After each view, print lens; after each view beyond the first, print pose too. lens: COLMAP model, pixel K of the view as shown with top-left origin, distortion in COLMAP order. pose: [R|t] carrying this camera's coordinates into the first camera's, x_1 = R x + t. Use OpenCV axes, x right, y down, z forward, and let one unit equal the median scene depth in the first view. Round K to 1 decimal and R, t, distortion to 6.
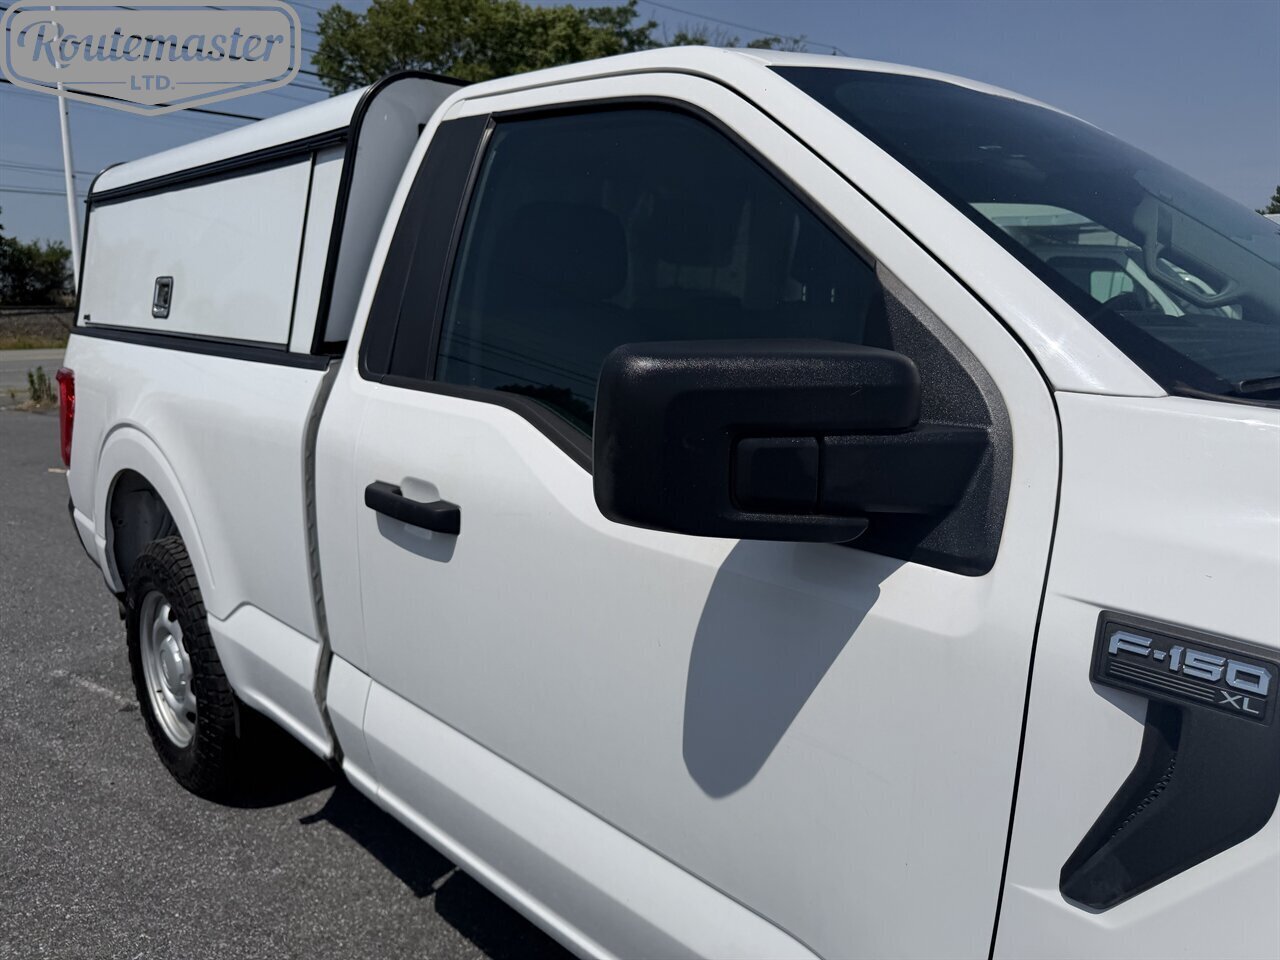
lens RADIAL K [[919.1, 0, 644.8], [0, 919.1, 469.7], [0, 0, 1]] dist [0.022561, -0.032631]
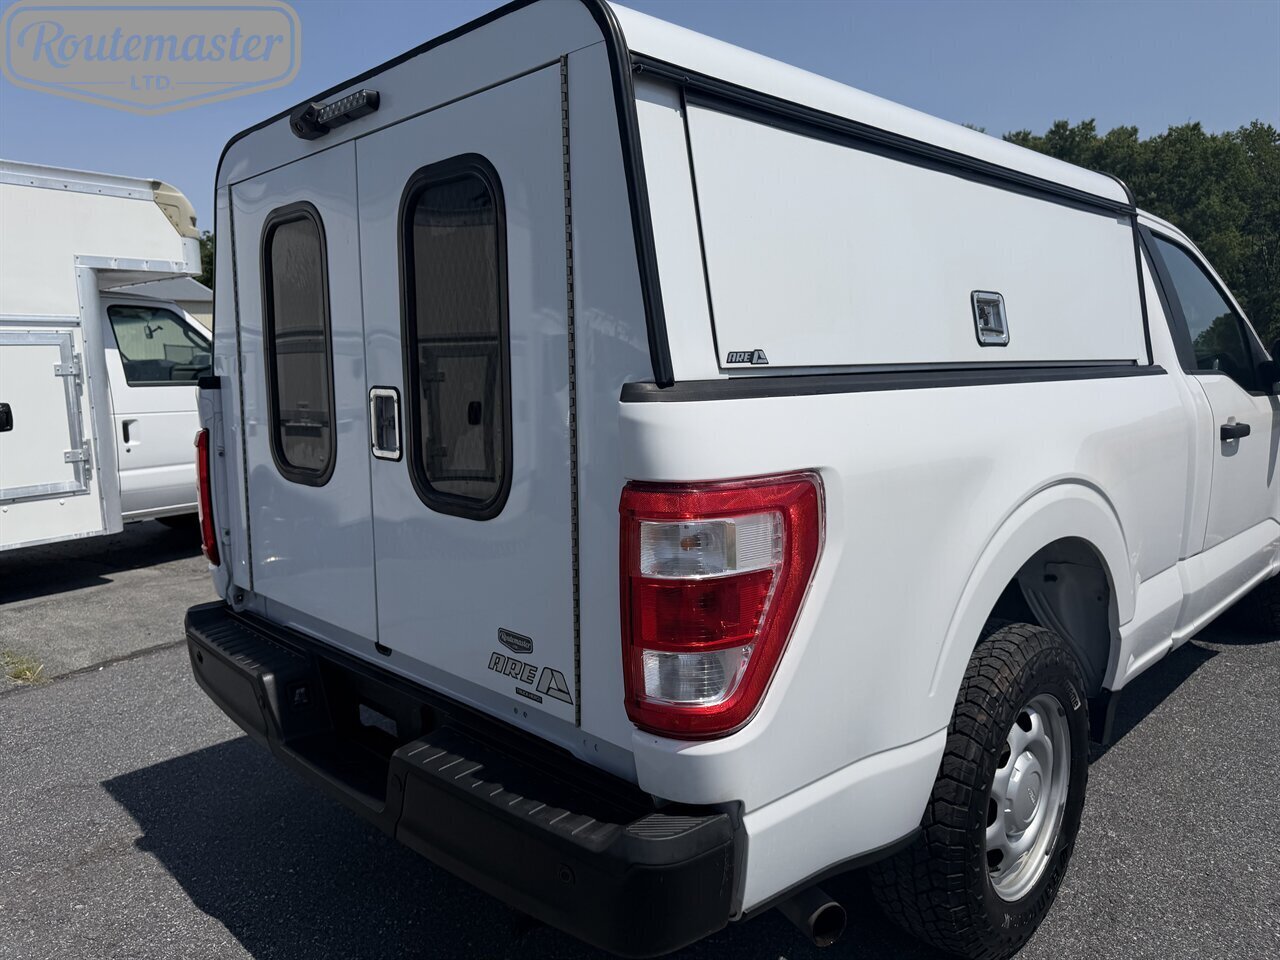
lens RADIAL K [[919.1, 0, 634.5], [0, 919.1, 470.0], [0, 0, 1]] dist [0.022561, -0.032631]
pose [[-0.000883, -0.126347, 0.991986, -1.296875], [0.198318, 0.972261, 0.124011, -0.219781], [-0.980137, 0.196838, 0.024198, 1.301269]]
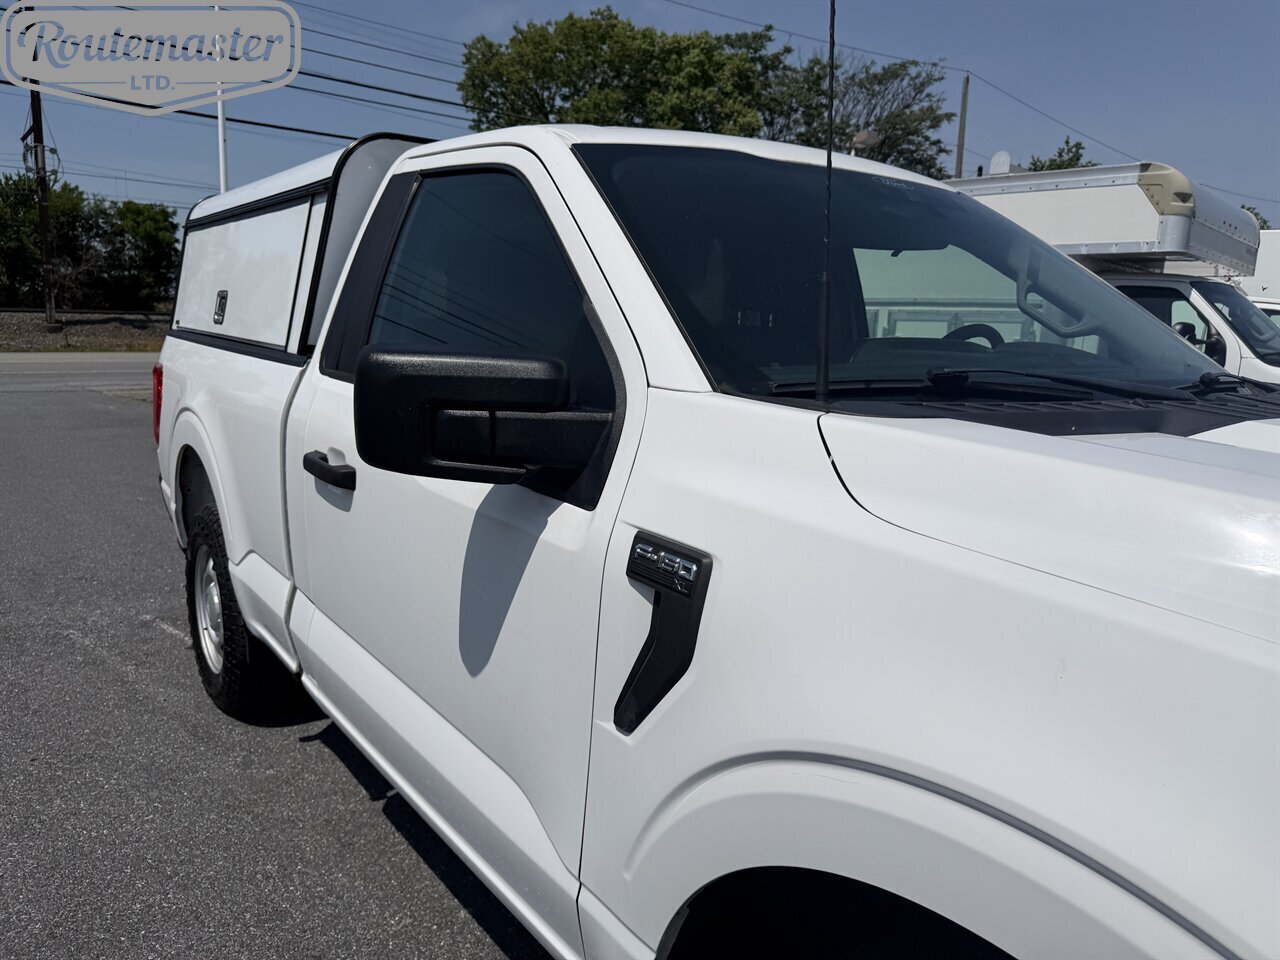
lens RADIAL K [[919.1, 0, 644.2], [0, 919.1, 478.9], [0, 0, 1]] dist [0.022561, -0.032631]
pose [[0.989765, 0.049310, -0.133918, 0.217441], [-0.050999, 0.998656, -0.009206, 0.025608], [0.133284, 0.015941, 0.990950, -0.146700]]
